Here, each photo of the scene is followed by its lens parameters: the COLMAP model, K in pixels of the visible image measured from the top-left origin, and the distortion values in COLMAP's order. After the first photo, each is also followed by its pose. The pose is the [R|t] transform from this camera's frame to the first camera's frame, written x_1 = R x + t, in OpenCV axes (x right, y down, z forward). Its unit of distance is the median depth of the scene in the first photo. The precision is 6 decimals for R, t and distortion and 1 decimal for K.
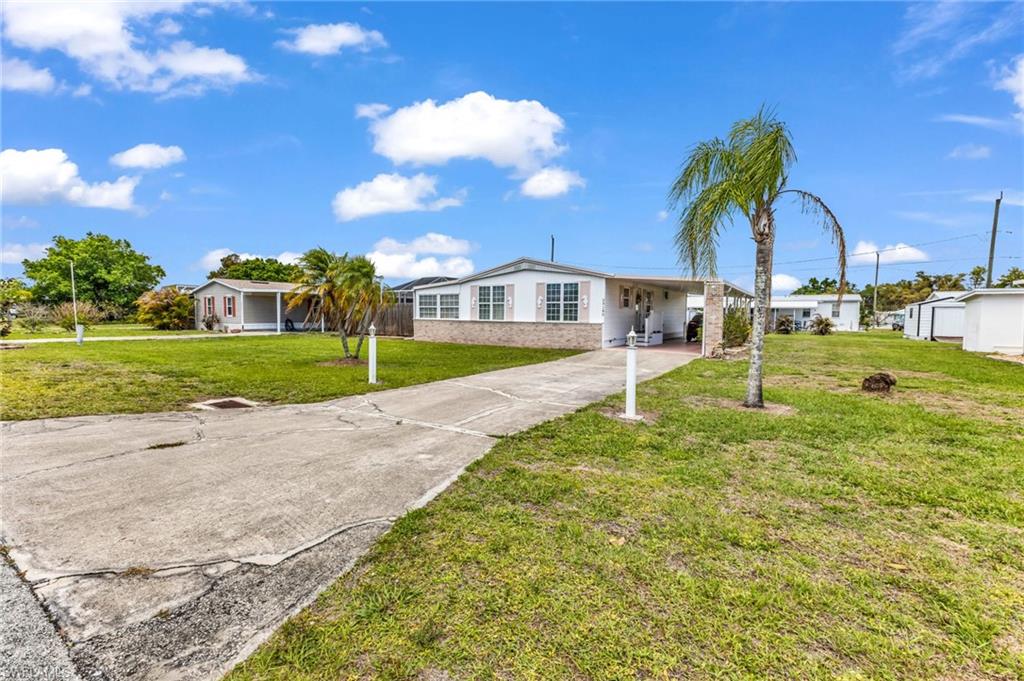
lens RADIAL K [[442.7, 0, 513.3], [0, 442.7, 338.0], [0, 0, 1]] dist [-0.003146, -0.000469]
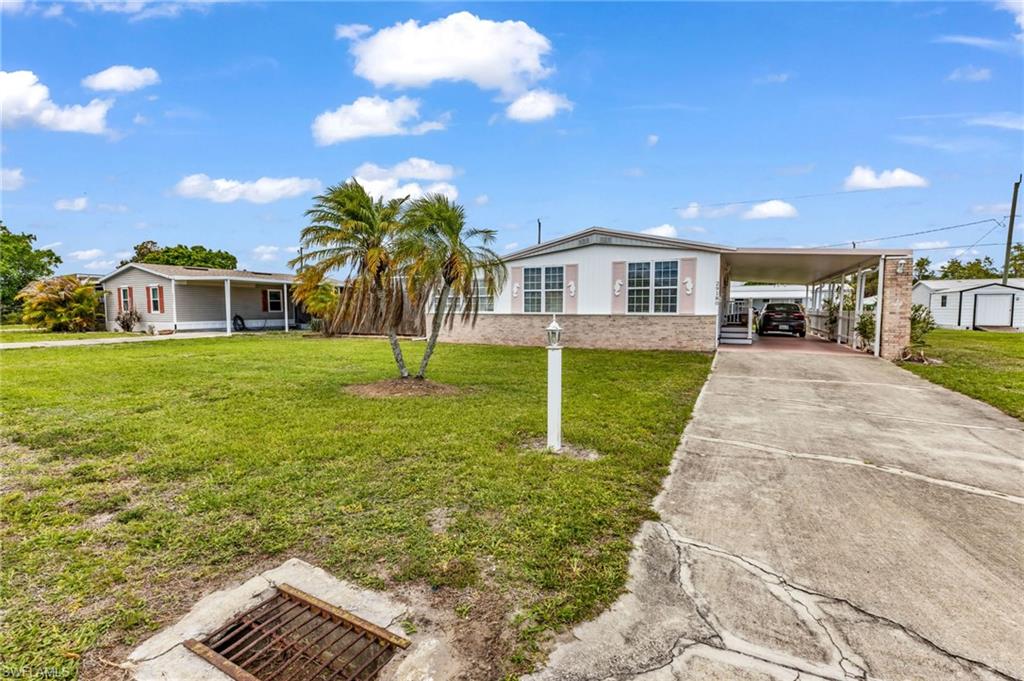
lens RADIAL K [[442.7, 0, 511.3], [0, 442.7, 343.9], [0, 0, 1]] dist [-0.003146, -0.000469]
pose [[0.992385, -0.019841, 0.121565, -0.188247], [0.016669, 0.999495, 0.027057, -0.008898], [-0.122041, -0.024824, 0.992215, 0.252006]]
